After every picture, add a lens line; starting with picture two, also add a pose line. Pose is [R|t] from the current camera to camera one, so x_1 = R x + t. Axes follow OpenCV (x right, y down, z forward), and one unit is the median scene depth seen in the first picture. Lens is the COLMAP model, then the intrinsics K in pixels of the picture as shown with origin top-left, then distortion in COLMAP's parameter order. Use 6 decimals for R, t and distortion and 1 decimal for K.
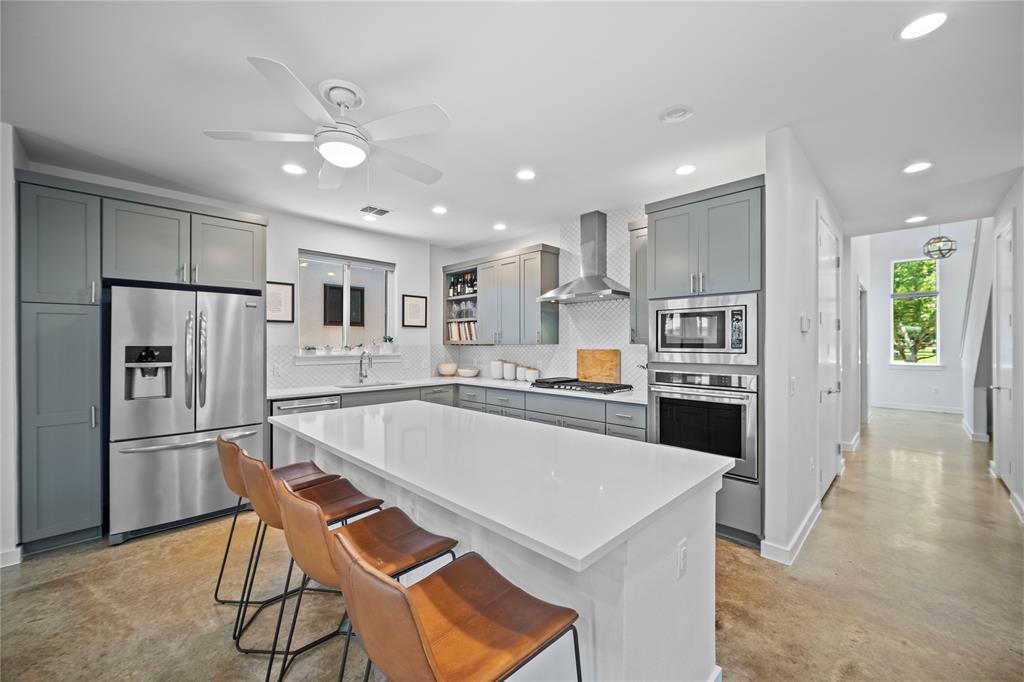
lens RADIAL K [[401.5, 0, 509.4], [0, 401.5, 342.5], [0, 0, 1]] dist [-0.006993, -0.000145]
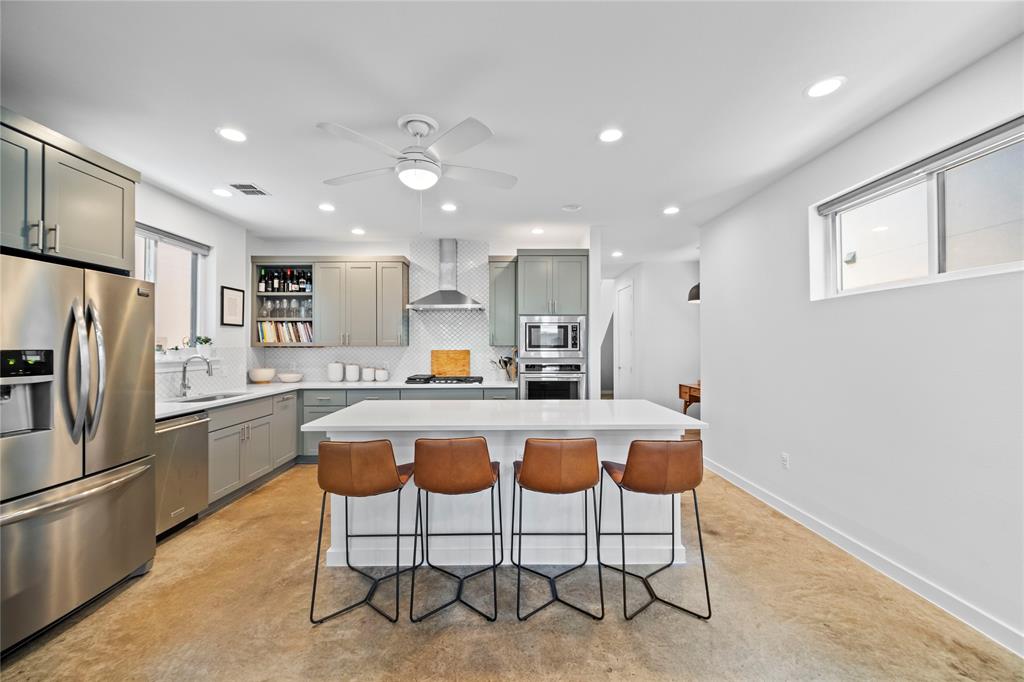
lens RADIAL K [[401.5, 0, 509.4], [0, 401.5, 342.5], [0, 0, 1]] dist [-0.006993, -0.000145]
pose [[0.694717, 0.003514, 0.719275, -0.462541], [0.000156, 0.999987, -0.005036, 0.000278], [-0.719283, 0.003611, 0.694707, 0.011183]]
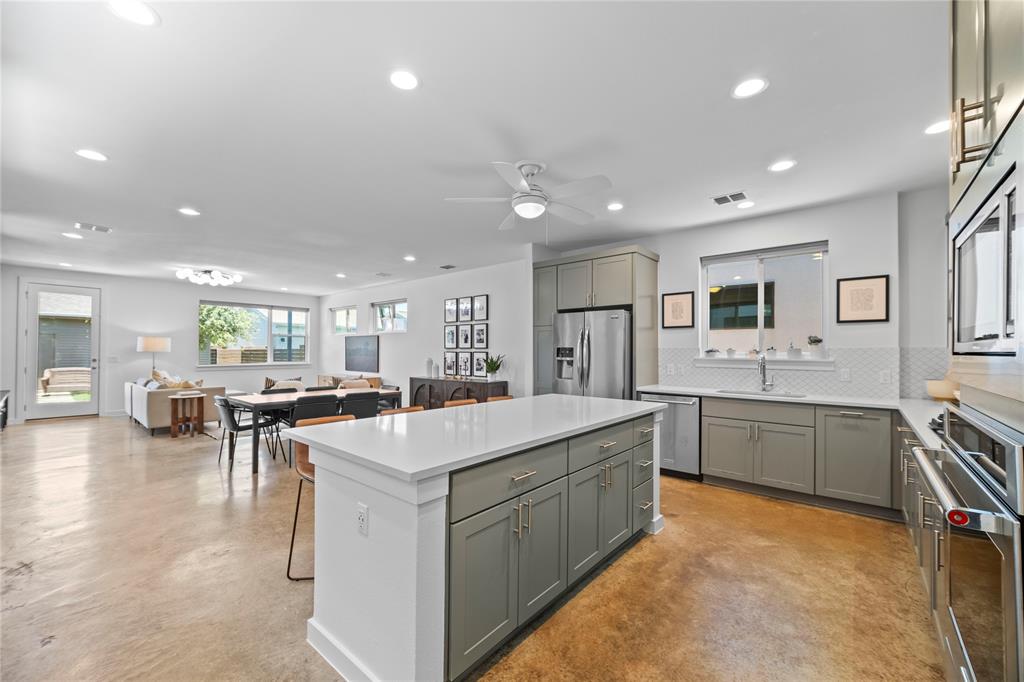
lens RADIAL K [[406.4, 0, 509.5], [0, 406.4, 347.1], [0, 0, 1]] dist [-0.002479, 0.000042]
pose [[0.077519, -0.009535, -0.996945, 0.444011], [-0.002170, 0.999950, -0.009732, 0.013564], [0.996989, 0.002918, 0.077494, 0.359001]]
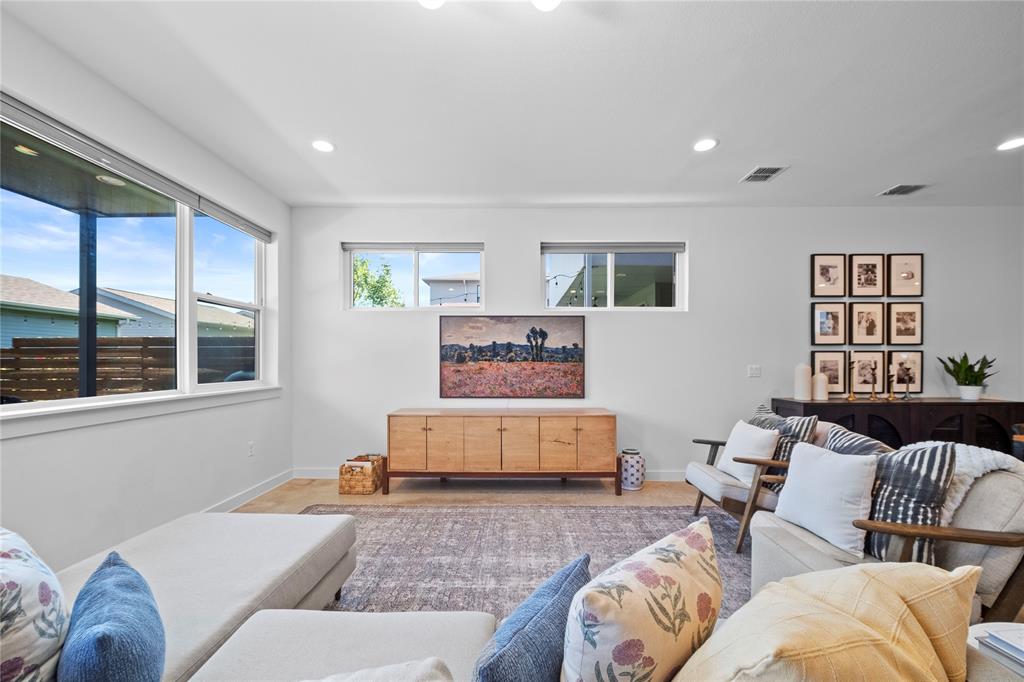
lens RADIAL K [[409.8, 0, 510.0], [0, 409.8, 359.8], [0, 0, 1]] dist [-0.000717, -0.000080]
pose [[0.703300, -0.002150, -0.710890, -0.928018], [0.000881, 0.999997, -0.002153, 0.036008], [0.710892, 0.000888, 0.703300, -0.774766]]
